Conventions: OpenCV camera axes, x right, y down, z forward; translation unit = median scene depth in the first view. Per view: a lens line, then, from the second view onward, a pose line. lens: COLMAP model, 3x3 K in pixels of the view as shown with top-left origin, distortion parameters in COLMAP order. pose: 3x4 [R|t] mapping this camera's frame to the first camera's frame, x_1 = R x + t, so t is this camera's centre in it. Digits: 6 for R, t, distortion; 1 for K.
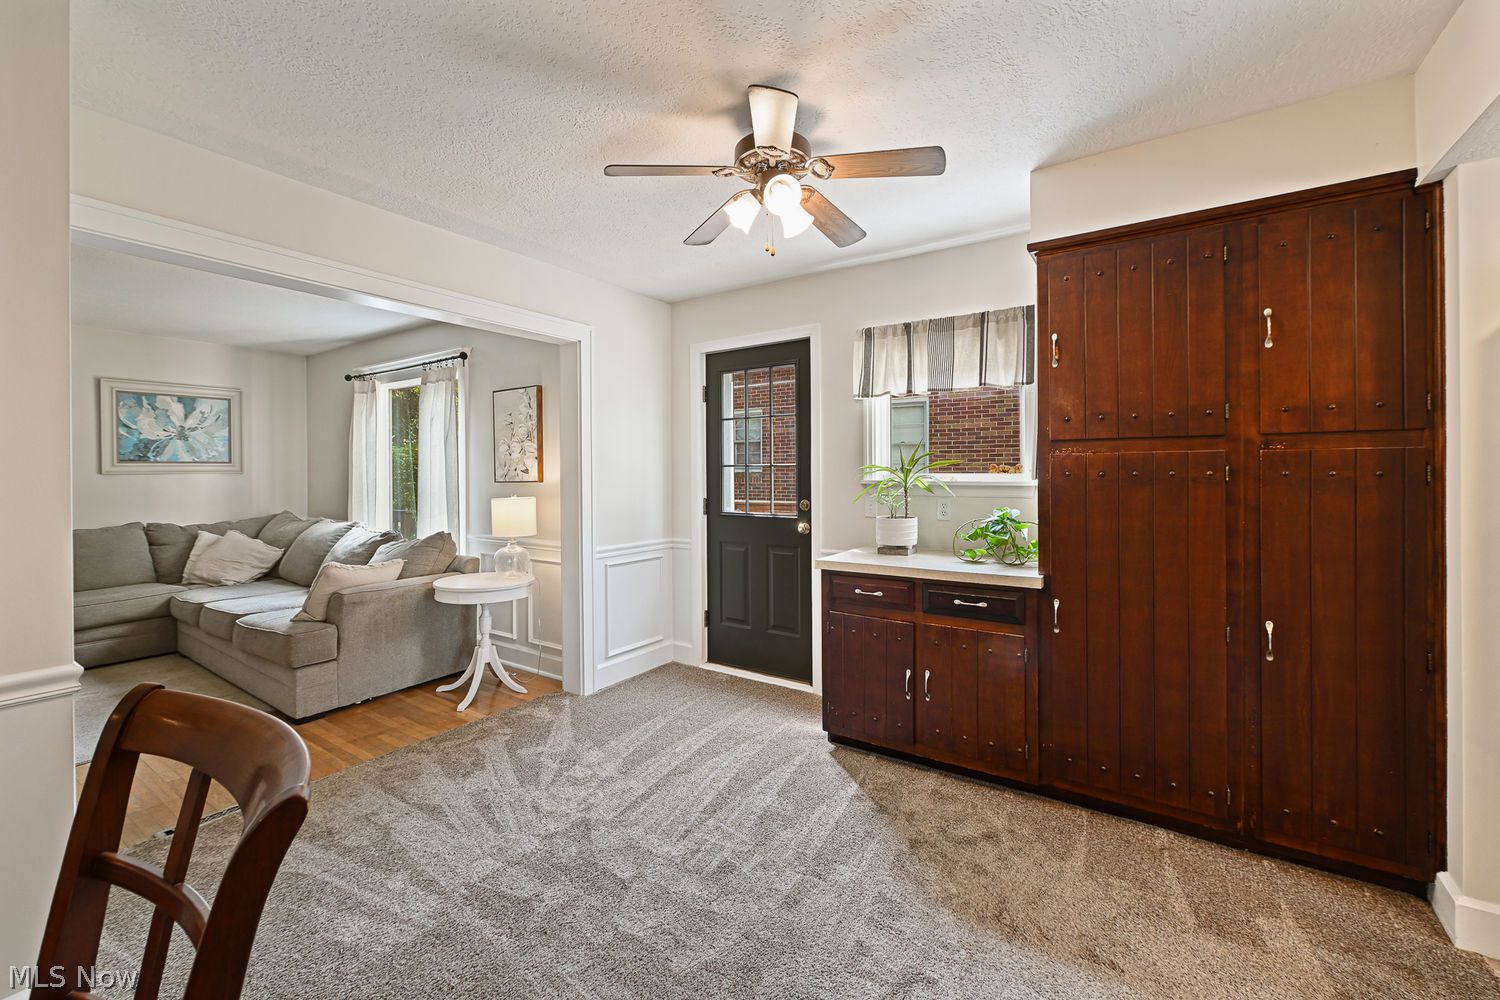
lens RADIAL K [[610.2, 0, 734.4], [0, 610.2, 472.6], [0, 0, 1]] dist [0.007691, -0.000408]
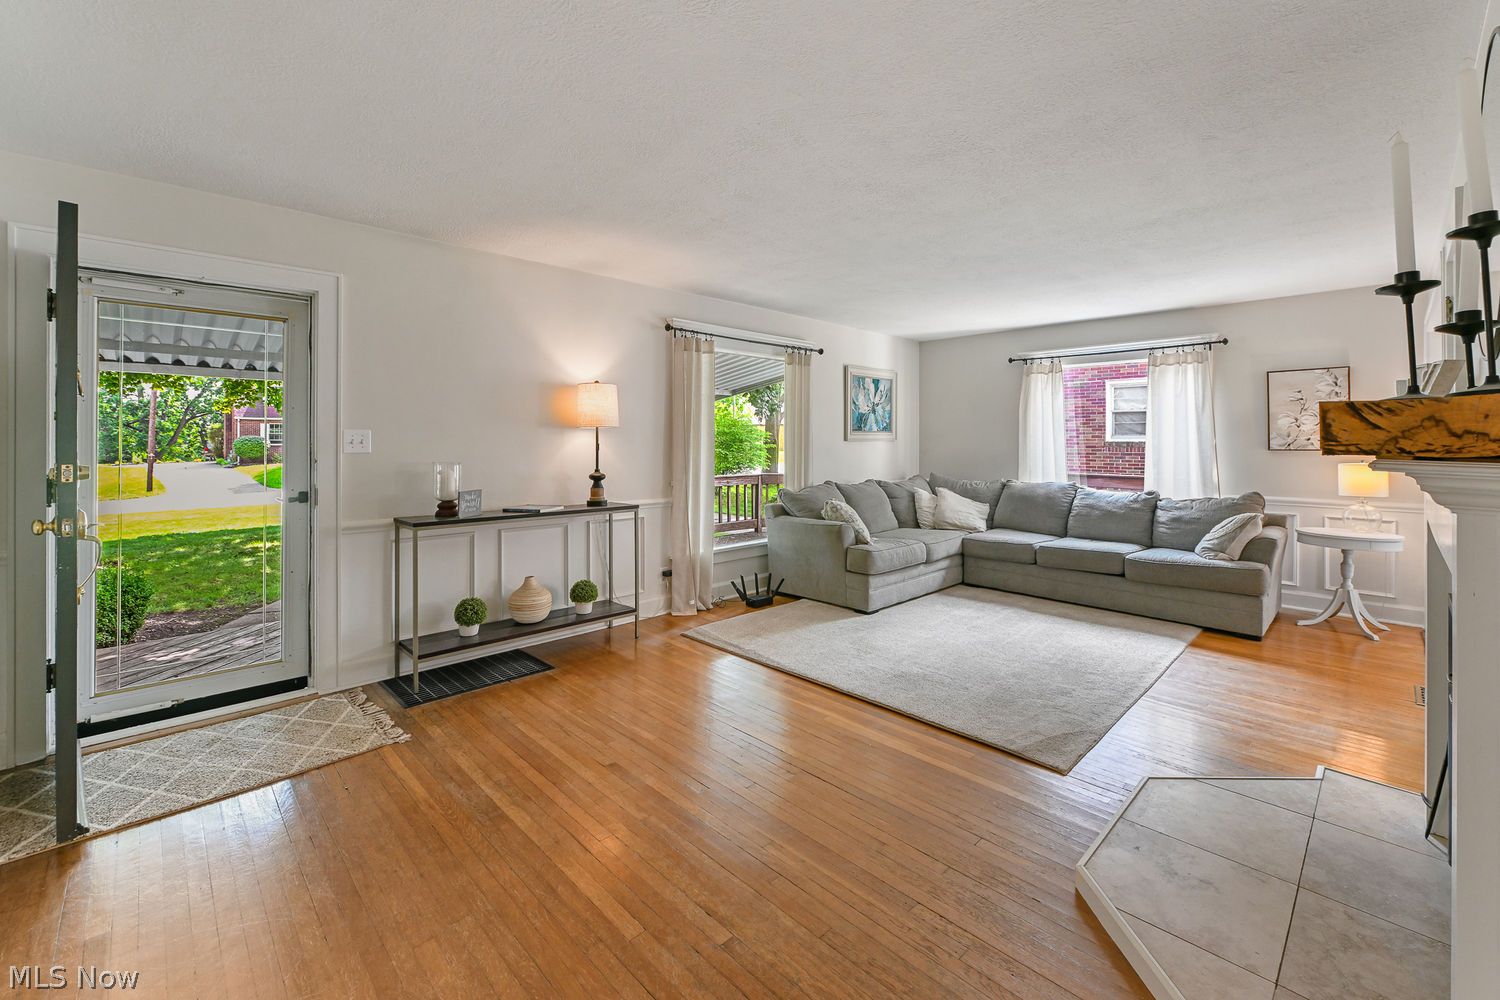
lens RADIAL K [[610.2, 0, 732.3], [0, 610.2, 440.7], [0, 0, 1]] dist [0.007691, -0.000408]
pose [[0.983070, 0.006540, -0.183113, -1.557016], [-0.006870, 0.999976, -0.001167, 0.008670], [0.183101, 0.002406, 0.983091, -0.438376]]
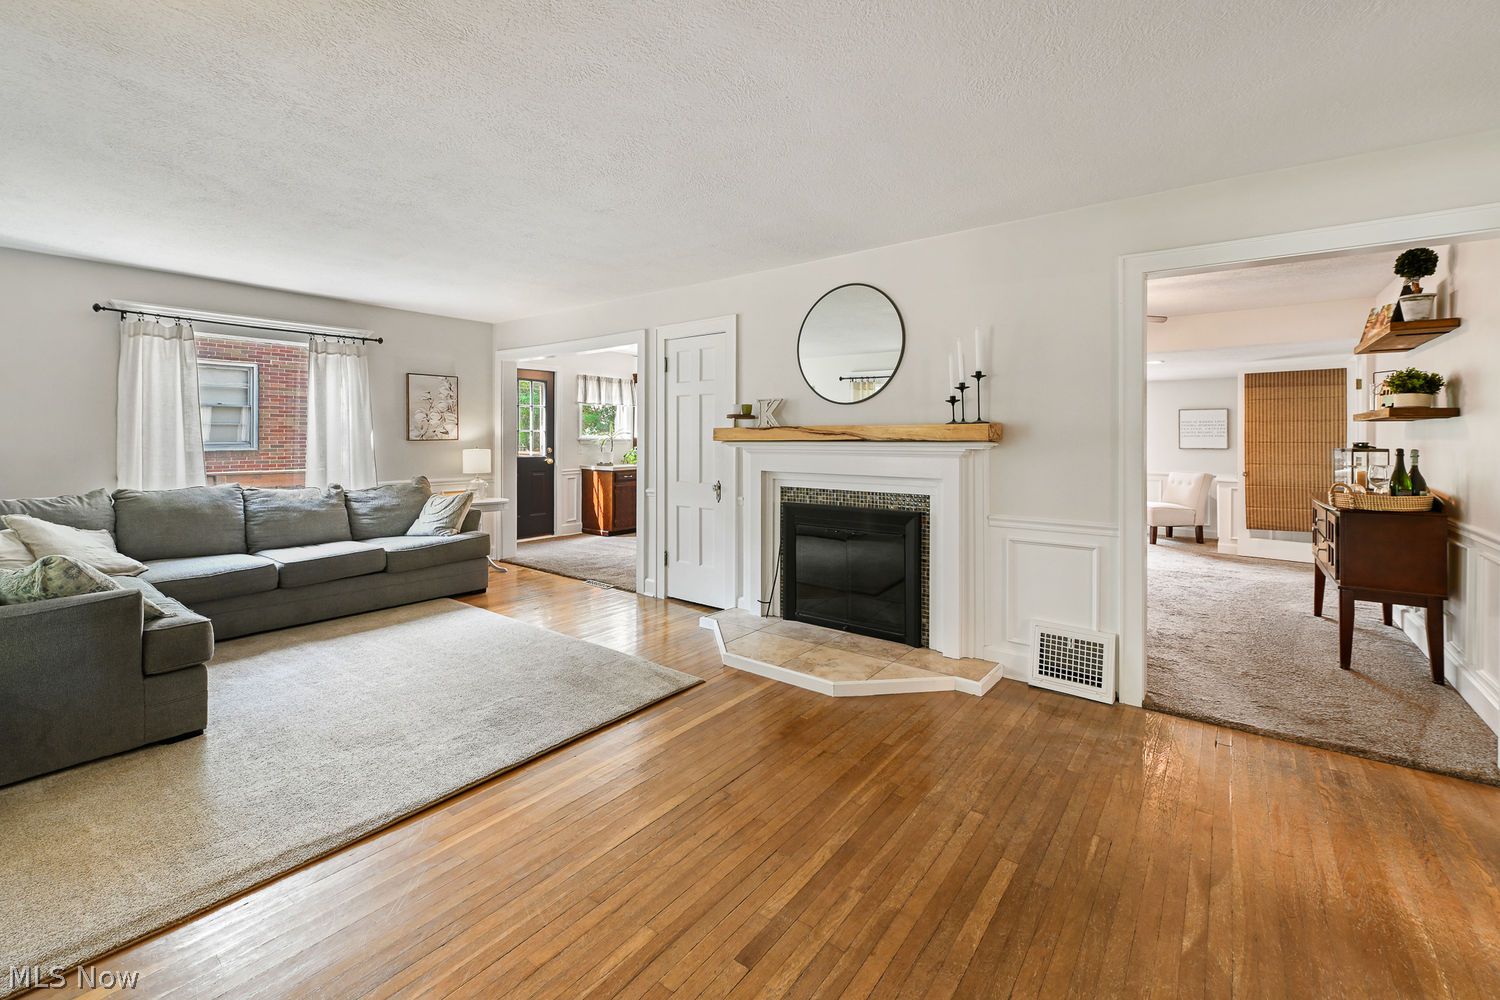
lens RADIAL K [[610.2, 0, 765.7], [0, 610.2, 434.0], [0, 0, 1]] dist [0.007691, -0.000408]
pose [[0.035450, 0.007544, 0.999343, -2.269492], [-0.003426, 0.999967, -0.007427, 0.012091], [-0.999366, -0.003160, 0.035475, 0.211406]]
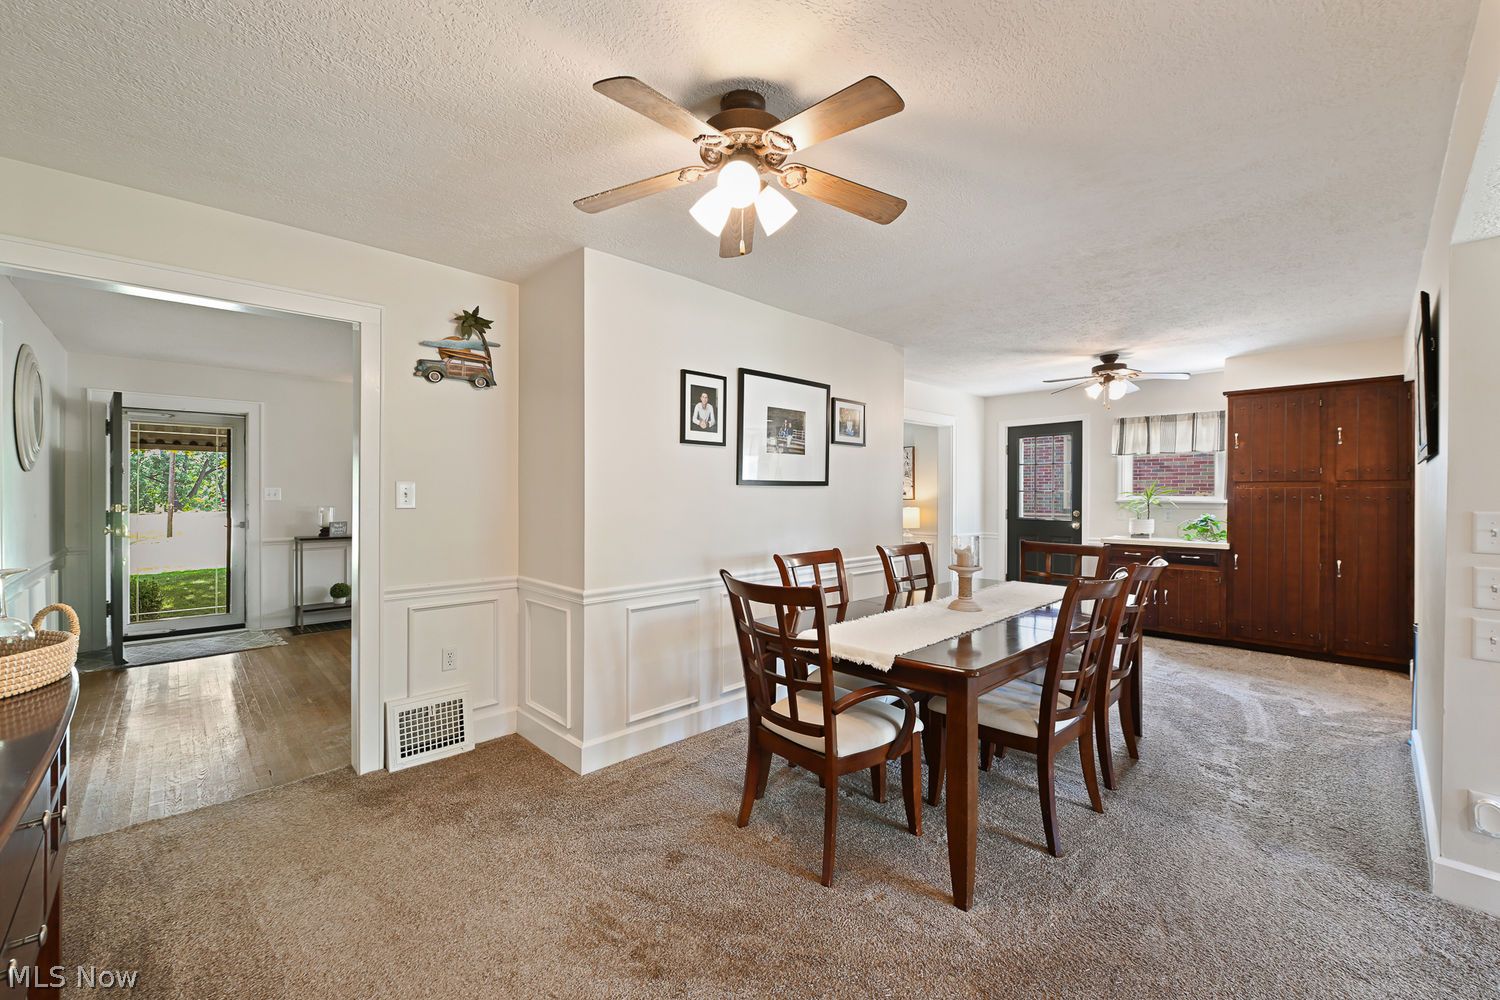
lens RADIAL K [[610.2, 0, 743.7], [0, 610.2, 495.0], [0, 0, 1]] dist [0.007691, -0.000408]
pose [[0.981120, 0.007502, -0.193254, -0.577953], [-0.006890, 0.999969, 0.003840, -0.001336], [0.193277, -0.002437, 0.981141, -1.105846]]
